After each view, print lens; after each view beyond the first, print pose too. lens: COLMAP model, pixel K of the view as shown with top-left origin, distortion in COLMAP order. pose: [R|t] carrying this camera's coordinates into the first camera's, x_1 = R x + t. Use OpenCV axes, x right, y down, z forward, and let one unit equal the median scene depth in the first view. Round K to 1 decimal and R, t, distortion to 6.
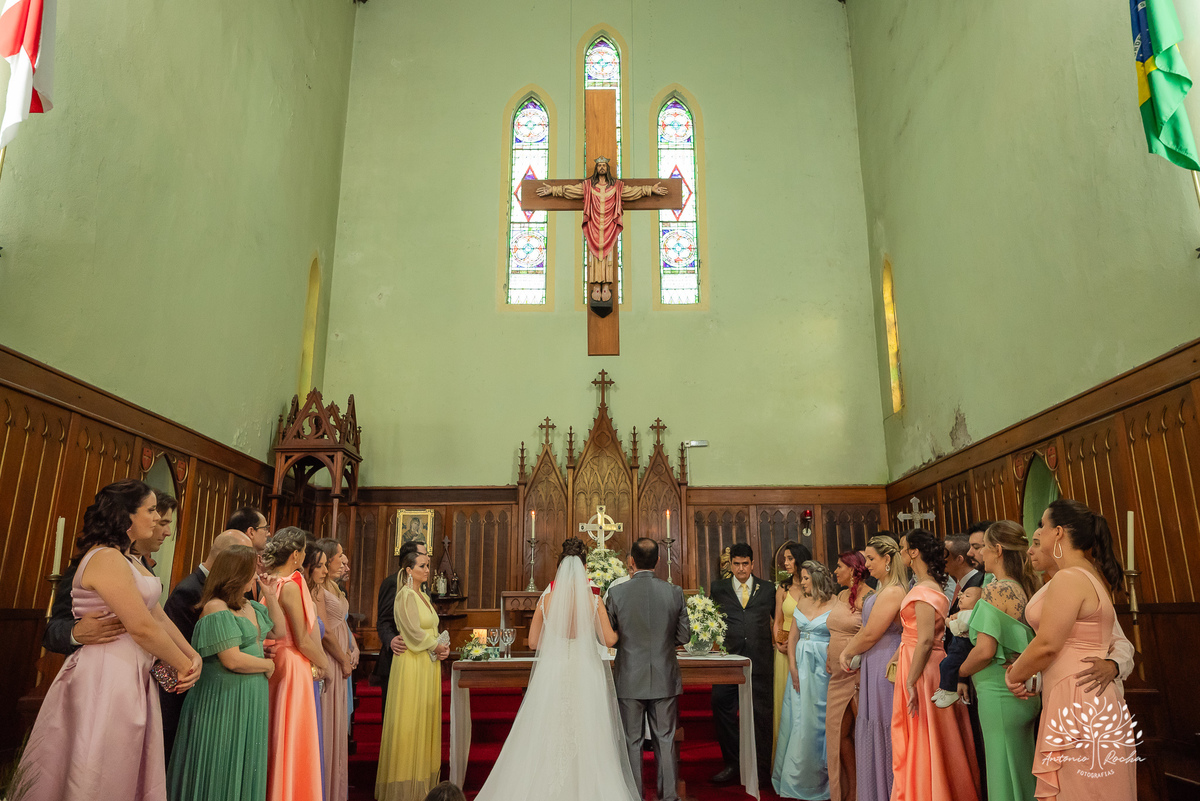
lens RADIAL K [[909.8, 0, 617.1], [0, 909.8, 348.4], [0, 0, 1]] dist [-0.012657, -0.004333]
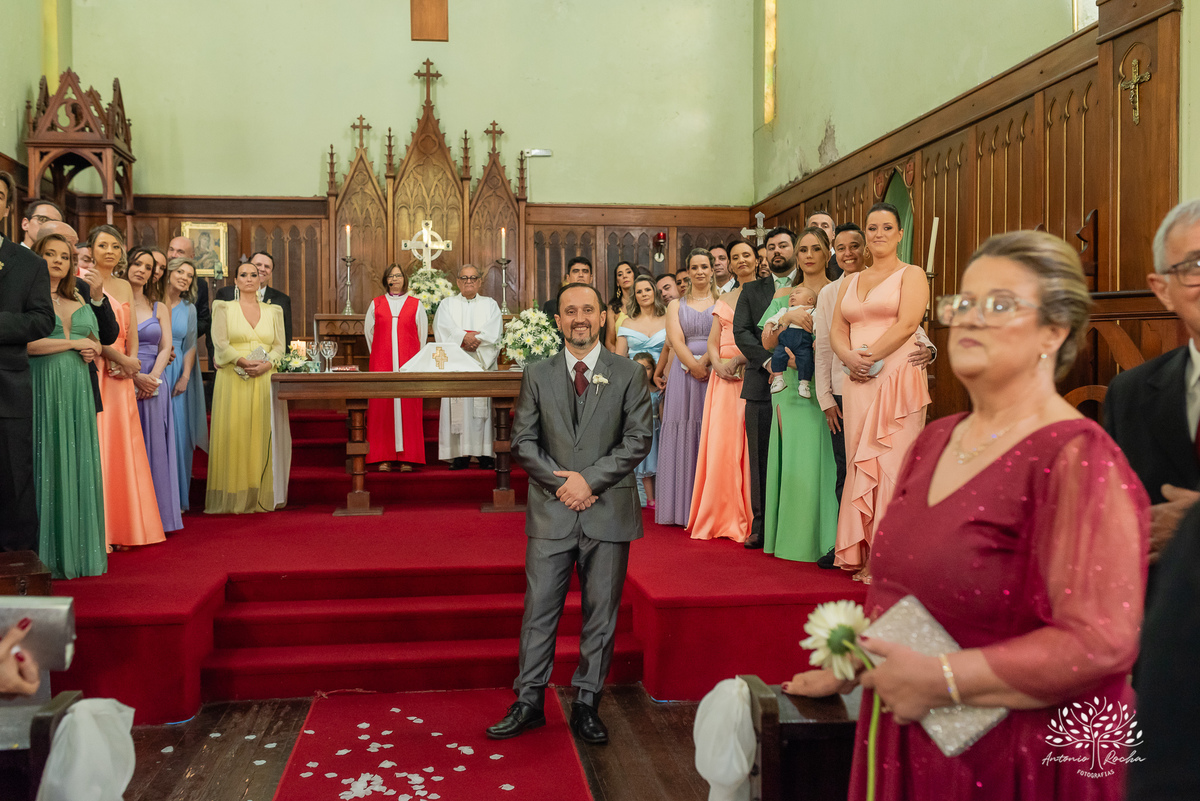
lens RADIAL K [[1151.8, 0, 600.0], [0, 1151.8, 400.5], [0, 0, 1]] dist [-0.002244, 0.016121]
pose [[0.990942, 0.000248, 0.134290, -0.001290], [-0.040885, 0.953082, 0.299937, -0.001126], [-0.127915, -0.302711, 0.944459, -0.110610]]
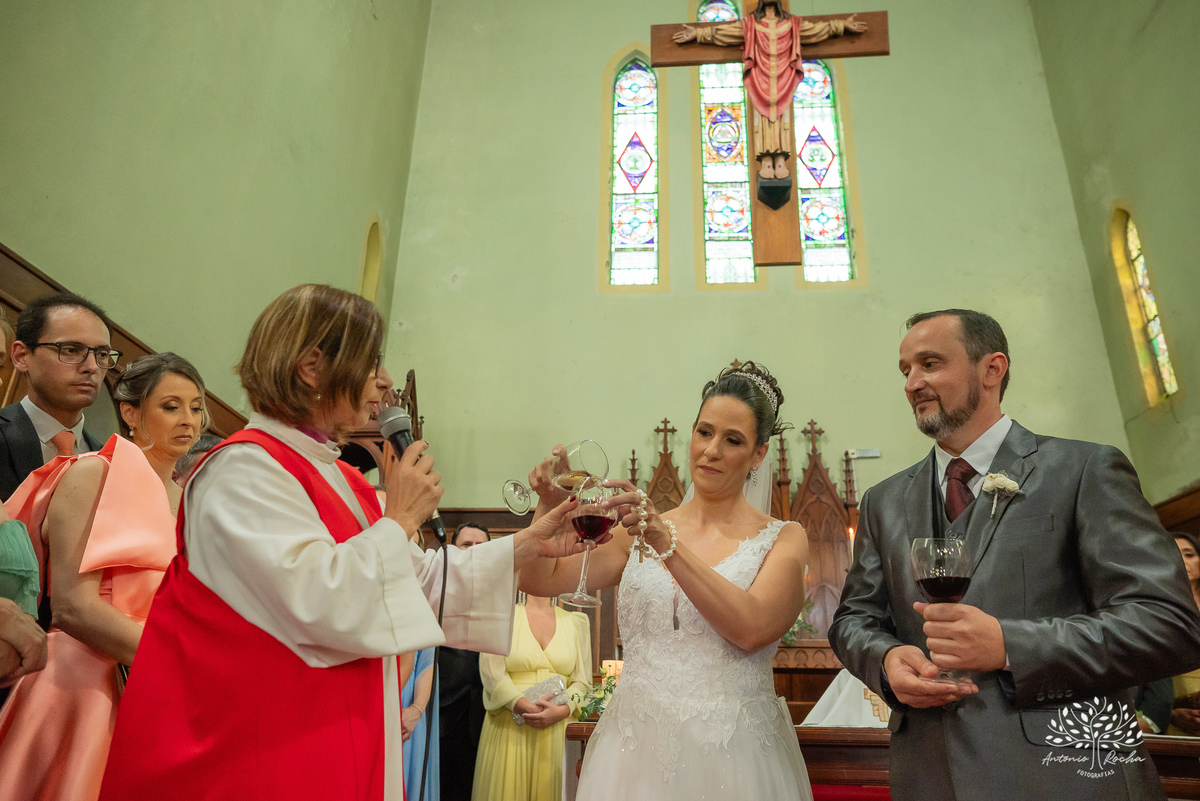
lens RADIAL K [[821.0, 0, 604.8], [0, 821.0, 380.9], [0, 0, 1]] dist [0.003596, 0.005985]
pose [[0.996349, -0.008098, -0.084993, -0.072254], [-0.001114, 0.994173, -0.107787, 0.125367], [0.085371, 0.107488, 0.990534, 0.325468]]
